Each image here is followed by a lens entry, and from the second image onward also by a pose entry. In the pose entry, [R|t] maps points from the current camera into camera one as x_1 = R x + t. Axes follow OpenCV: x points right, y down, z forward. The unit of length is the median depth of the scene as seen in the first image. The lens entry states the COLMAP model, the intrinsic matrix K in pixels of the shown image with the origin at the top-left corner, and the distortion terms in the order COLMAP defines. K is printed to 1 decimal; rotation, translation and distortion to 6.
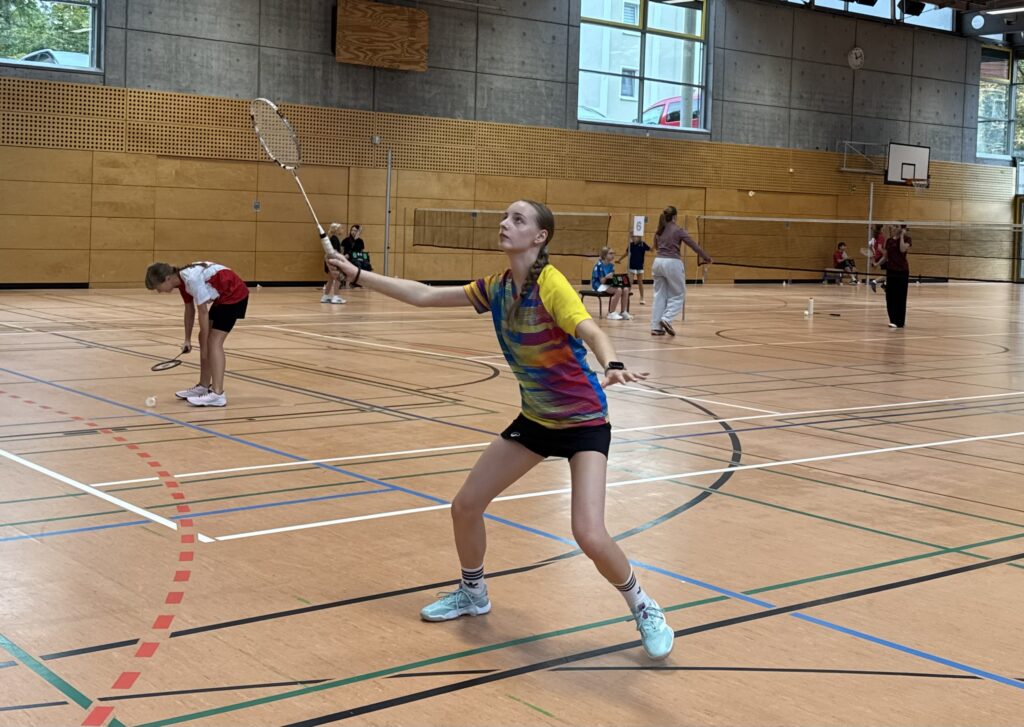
lens RADIAL K [[1365.0, 0, 512.0], [0, 1365.0, 363.5], [0, 0, 1]] dist [0.043322, -0.008882]
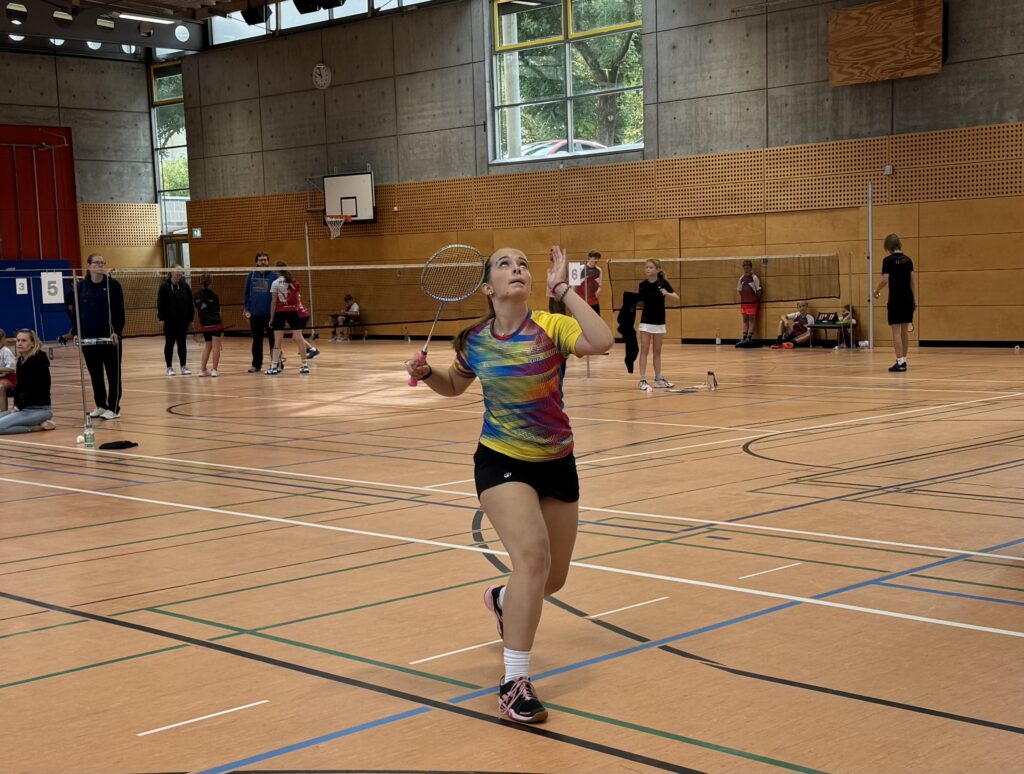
lens RADIAL K [[1575.7, 0, 512.0], [0, 1575.7, 387.0], [0, 0, 1]] dist [0.277353, -0.566066]
pose [[0.076830, 0.038889, -0.996286, 0.872957], [-0.071910, 0.996853, 0.033366, -0.054261], [0.994448, 0.069079, 0.079384, 0.747826]]
